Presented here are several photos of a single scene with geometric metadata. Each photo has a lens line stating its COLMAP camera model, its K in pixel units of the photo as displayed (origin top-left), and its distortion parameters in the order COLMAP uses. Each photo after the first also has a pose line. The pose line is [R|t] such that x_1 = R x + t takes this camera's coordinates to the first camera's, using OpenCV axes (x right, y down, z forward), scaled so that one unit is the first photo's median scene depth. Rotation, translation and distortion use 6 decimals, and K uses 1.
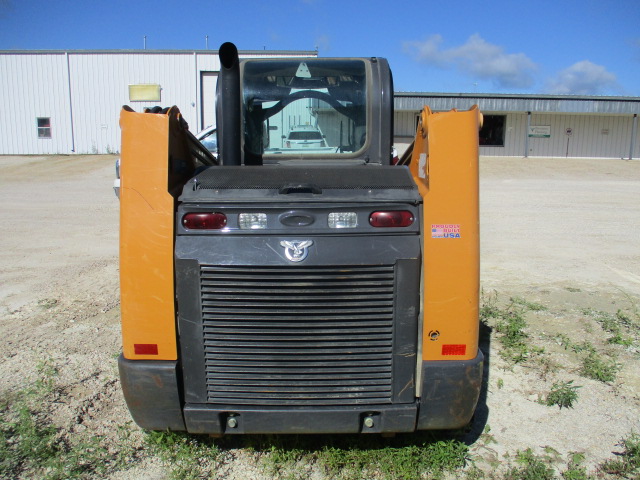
lens RADIAL K [[556.9, 0, 318.6], [0, 556.9, 240.7], [0, 0, 1]] dist [-0.032025, -0.002425]
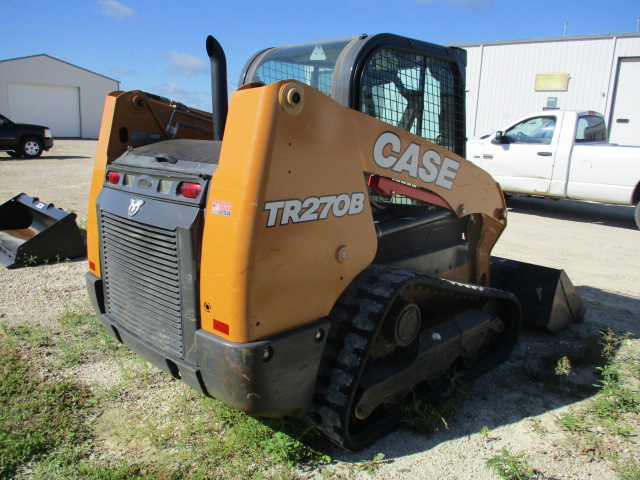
lens RADIAL K [[556.9, 0, 315.6], [0, 556.9, 237.0], [0, 0, 1]] dist [-0.032025, -0.002425]
pose [[0.718962, 0.161128, -0.676115, 0.722320], [-0.155036, 0.985427, 0.069980, -0.043033], [0.677538, 0.054509, 0.733465, 0.261638]]
